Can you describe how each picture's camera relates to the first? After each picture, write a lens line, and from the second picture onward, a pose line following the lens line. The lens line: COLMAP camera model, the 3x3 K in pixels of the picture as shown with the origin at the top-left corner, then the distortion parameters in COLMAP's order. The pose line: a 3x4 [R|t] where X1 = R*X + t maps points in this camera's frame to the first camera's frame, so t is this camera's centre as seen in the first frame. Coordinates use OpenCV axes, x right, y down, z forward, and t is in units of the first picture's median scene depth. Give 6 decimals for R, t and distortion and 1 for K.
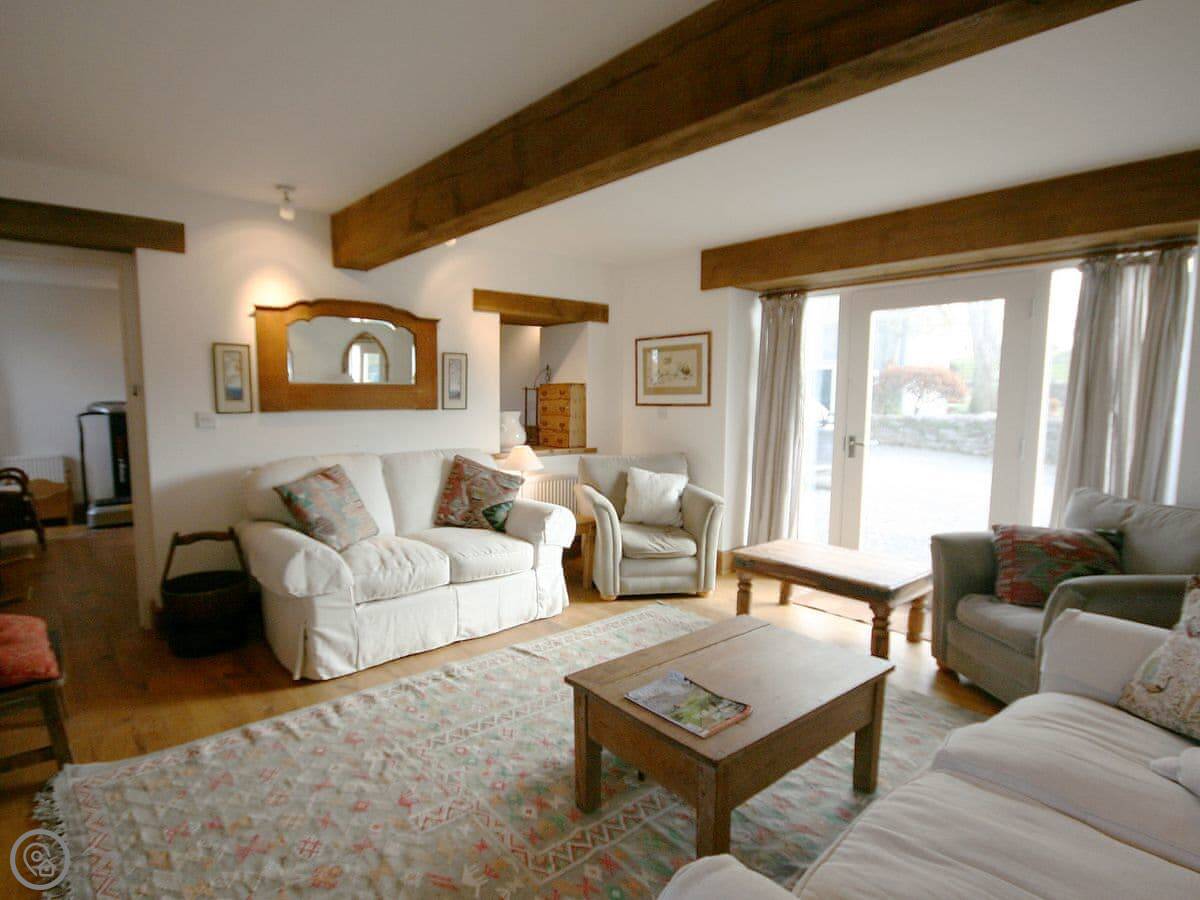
lens RADIAL K [[652.7, 0, 596.2], [0, 652.7, 454.6], [0, 0, 1]] dist [-0.012141, -0.002061]
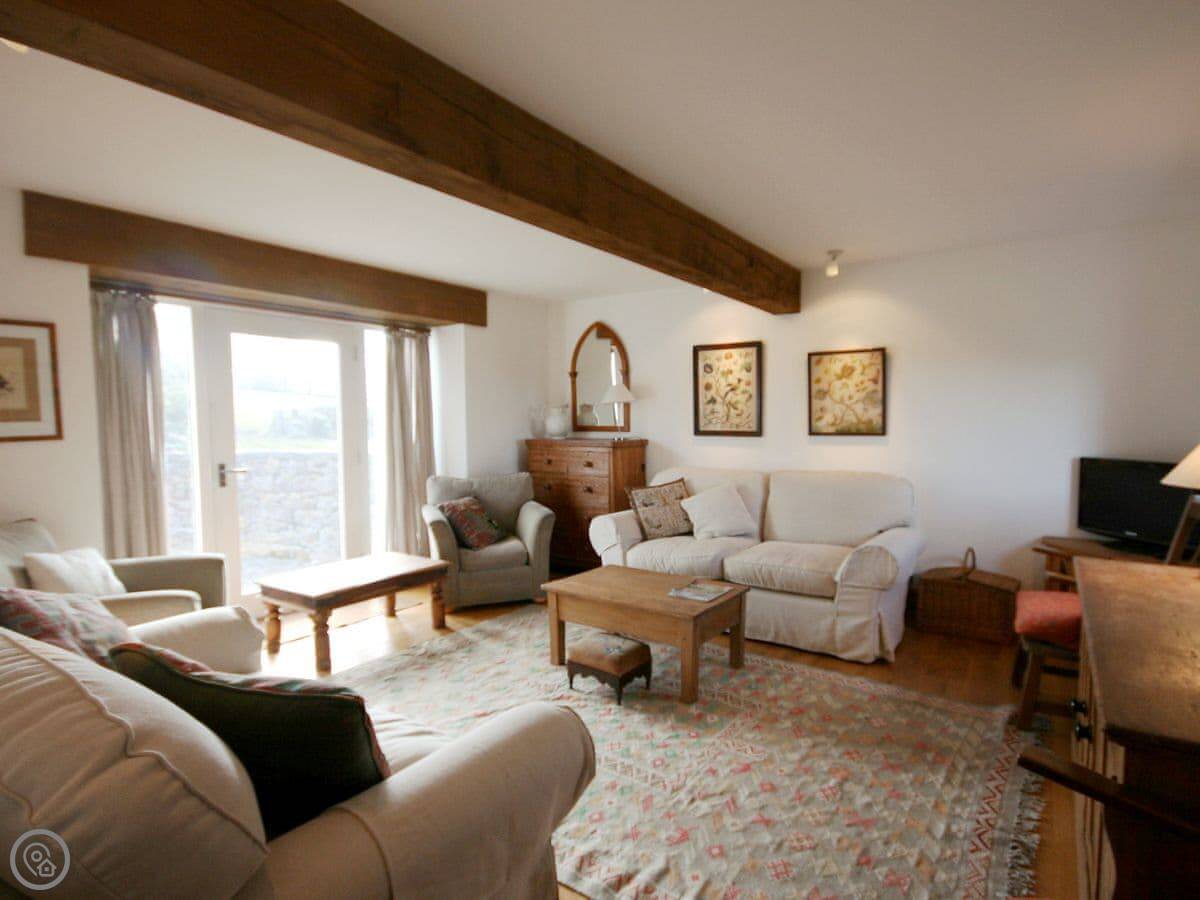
lens RADIAL K [[652.7, 0, 597.2], [0, 652.7, 455.1], [0, 0, 1]] dist [-0.012141, -0.002061]
pose [[-0.249559, -0.059042, 0.966558, -1.052475], [0.092684, 0.992101, 0.084532, -0.115351], [-0.963914, 0.110680, -0.242116, 1.174970]]
